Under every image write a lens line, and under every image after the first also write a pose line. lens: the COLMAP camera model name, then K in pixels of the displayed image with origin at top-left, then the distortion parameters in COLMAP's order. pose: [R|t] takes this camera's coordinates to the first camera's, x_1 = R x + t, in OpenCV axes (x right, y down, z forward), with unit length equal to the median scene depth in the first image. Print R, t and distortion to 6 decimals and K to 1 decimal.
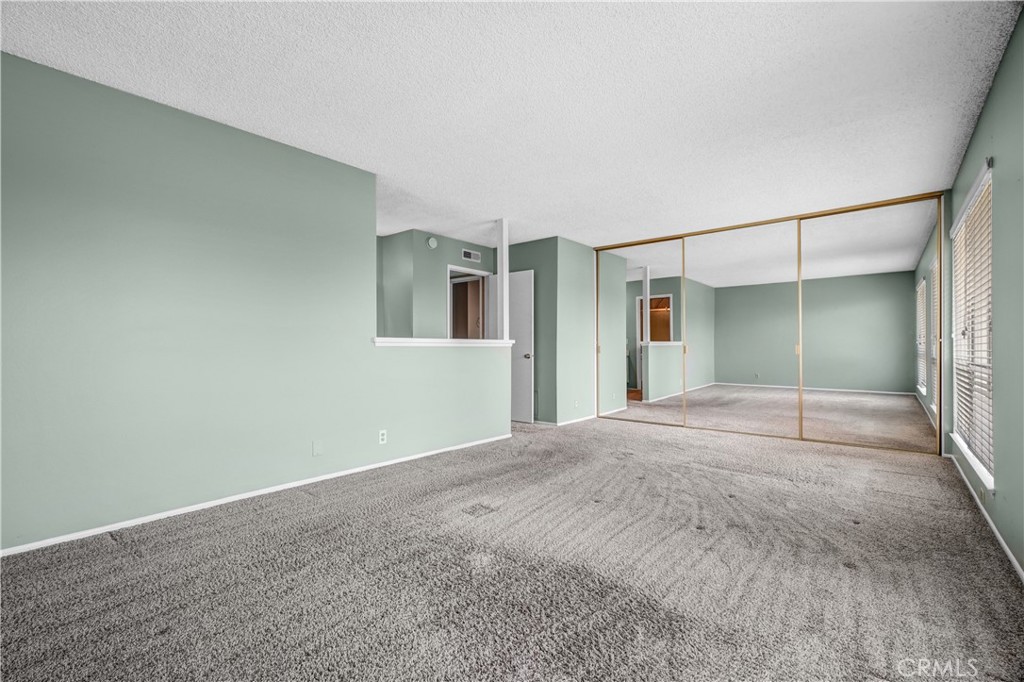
lens RADIAL K [[445.9, 0, 510.5], [0, 445.9, 343.6], [0, 0, 1]] dist [-0.009858, 0.005093]
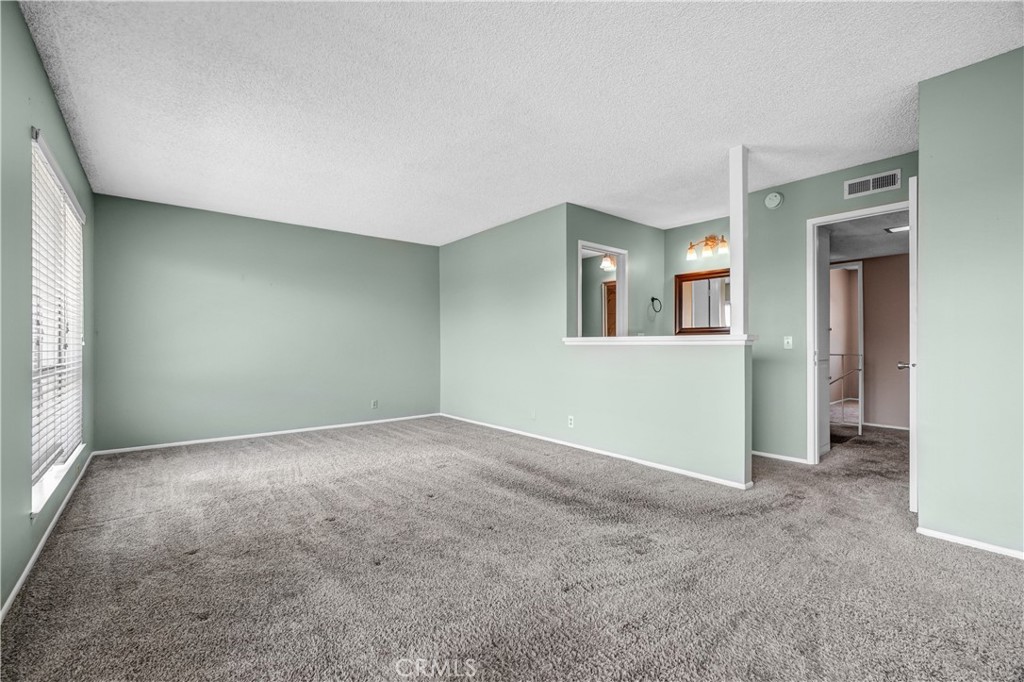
lens RADIAL K [[445.9, 0, 509.6], [0, 445.9, 342.9], [0, 0, 1]] dist [-0.009858, 0.005093]
pose [[-0.191034, -0.002693, -0.981580, 0.820436], [0.007082, 0.999966, -0.004122, 0.004527], [0.981558, -0.007739, -0.191009, 0.970025]]
